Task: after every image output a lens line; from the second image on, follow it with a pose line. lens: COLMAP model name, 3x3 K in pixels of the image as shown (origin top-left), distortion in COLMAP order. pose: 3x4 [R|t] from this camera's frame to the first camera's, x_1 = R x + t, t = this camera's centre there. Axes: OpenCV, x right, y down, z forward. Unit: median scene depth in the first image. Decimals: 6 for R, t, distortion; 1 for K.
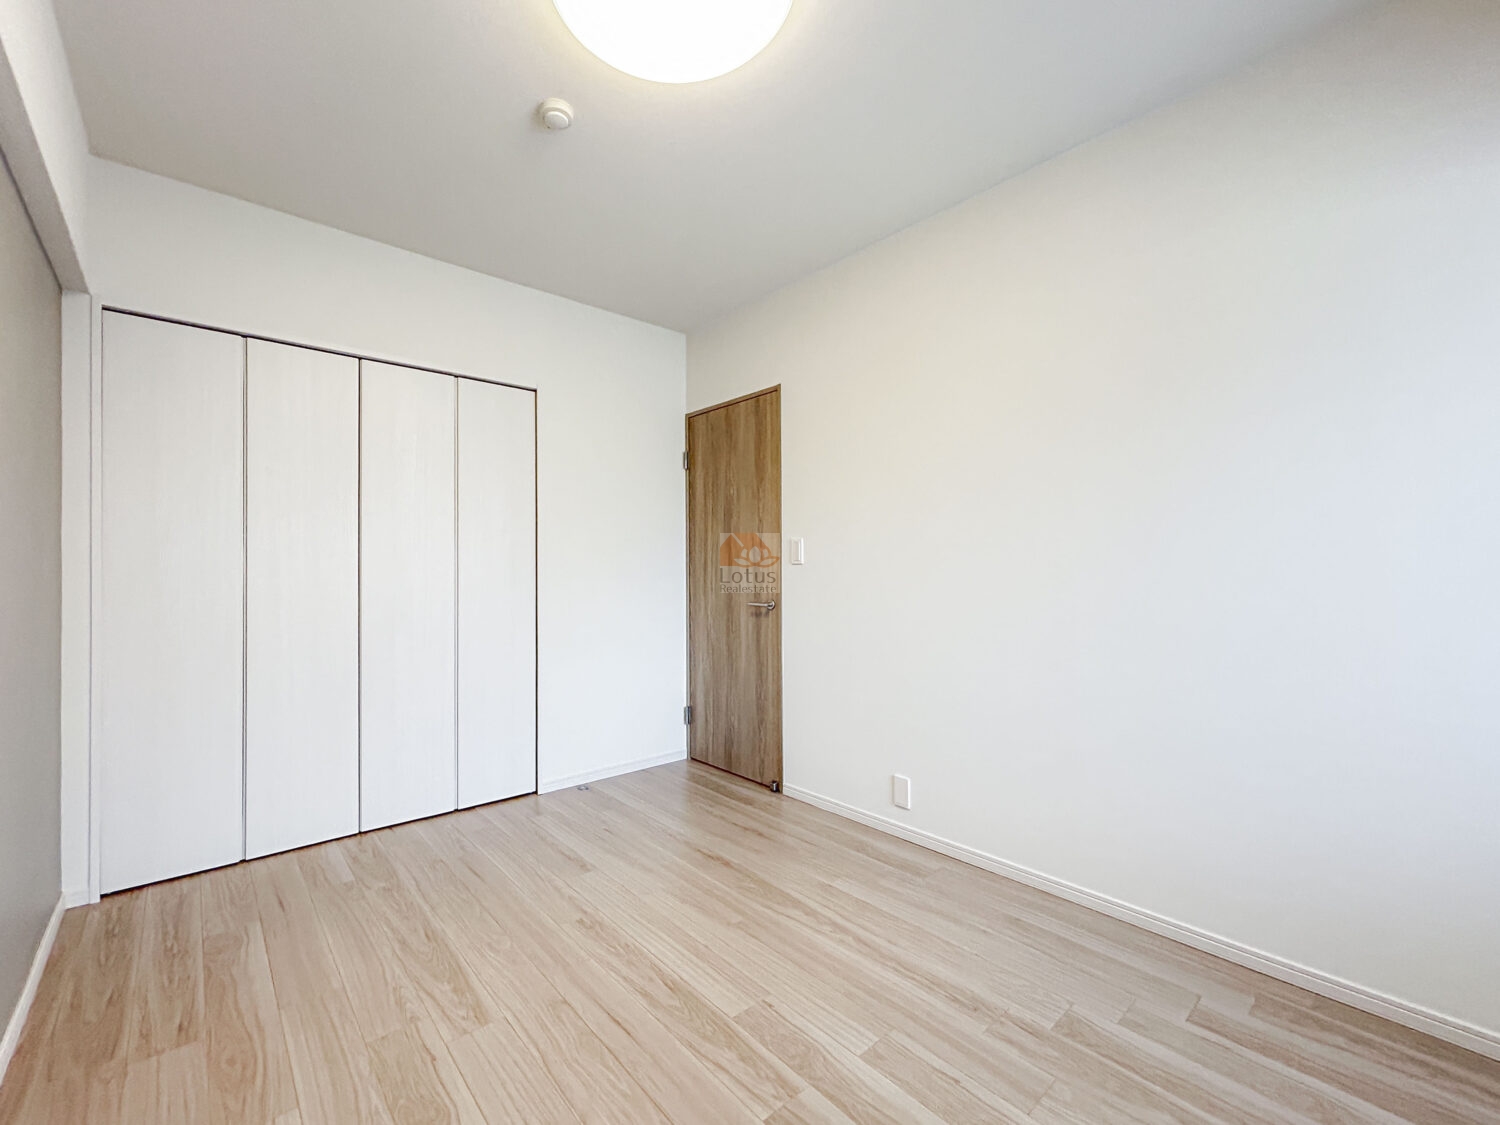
lens RADIAL K [[618.1, 0, 746.5], [0, 618.1, 564.5], [0, 0, 1]] dist [0.001313, 0.000472]
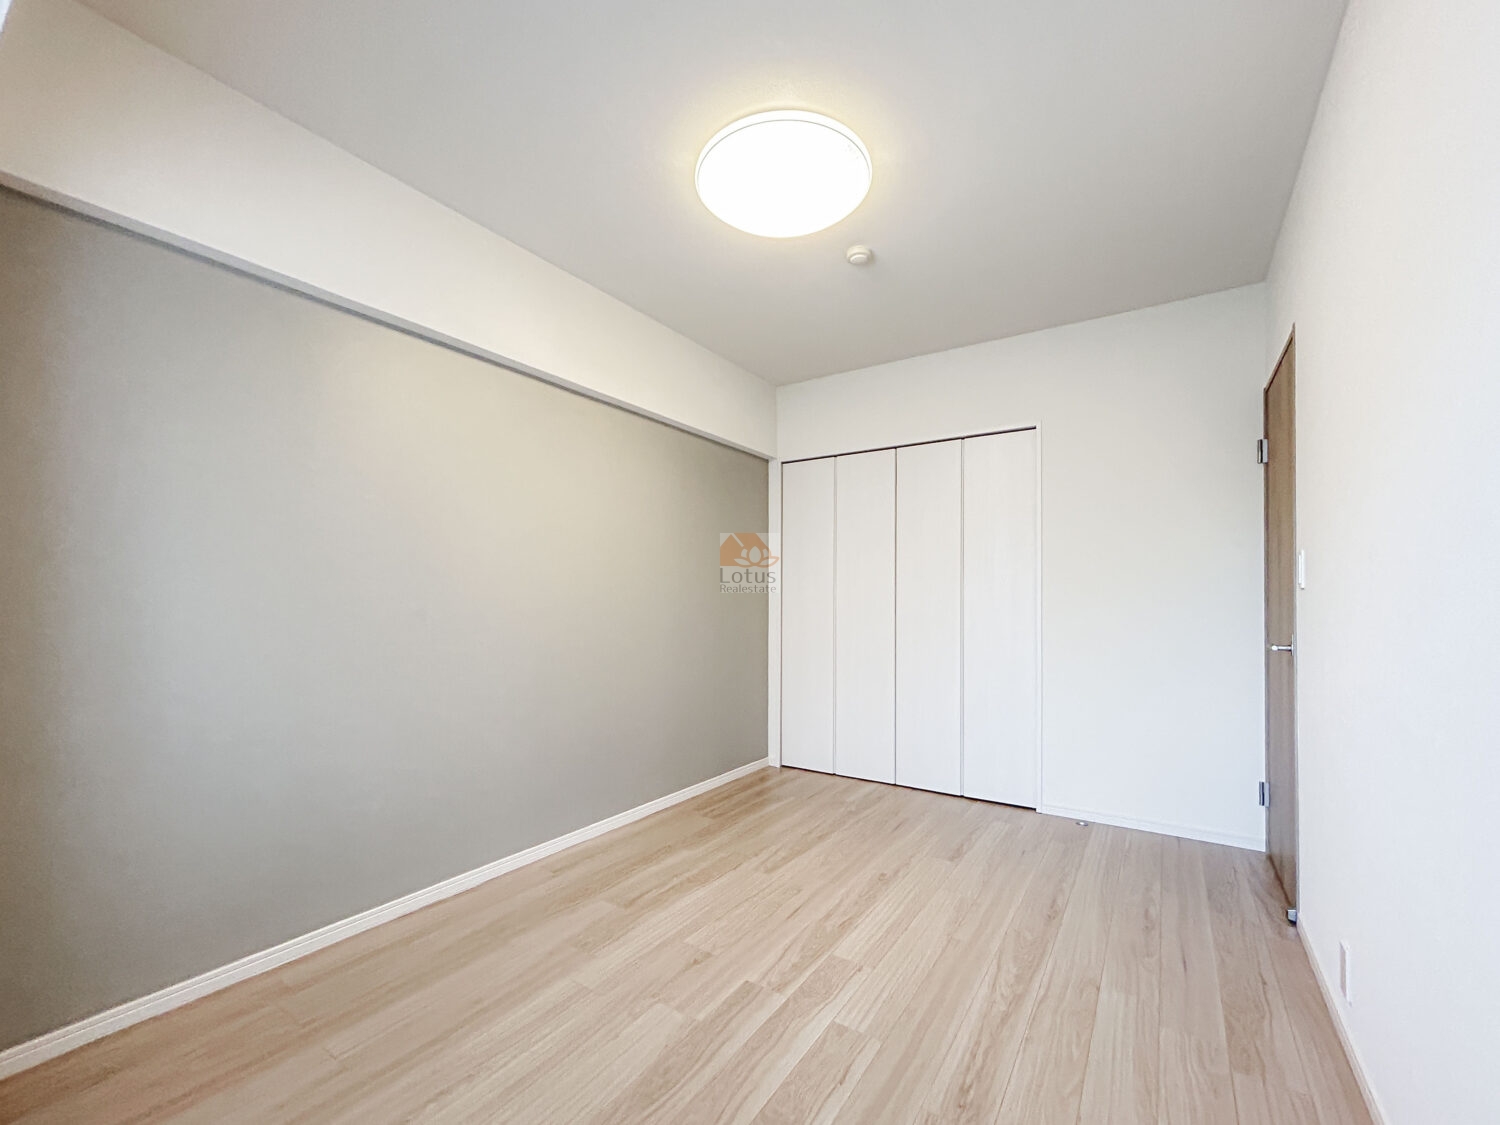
lens RADIAL K [[652.8, 0, 749.3], [0, 652.8, 572.0], [0, 0, 1]] dist [0.003432, 0.000782]
pose [[0.266931, -0.040399, -0.962868, 0.932295], [0.006819, 0.999175, -0.040032, 0.016739], [0.963691, 0.004120, 0.266986, 0.373831]]
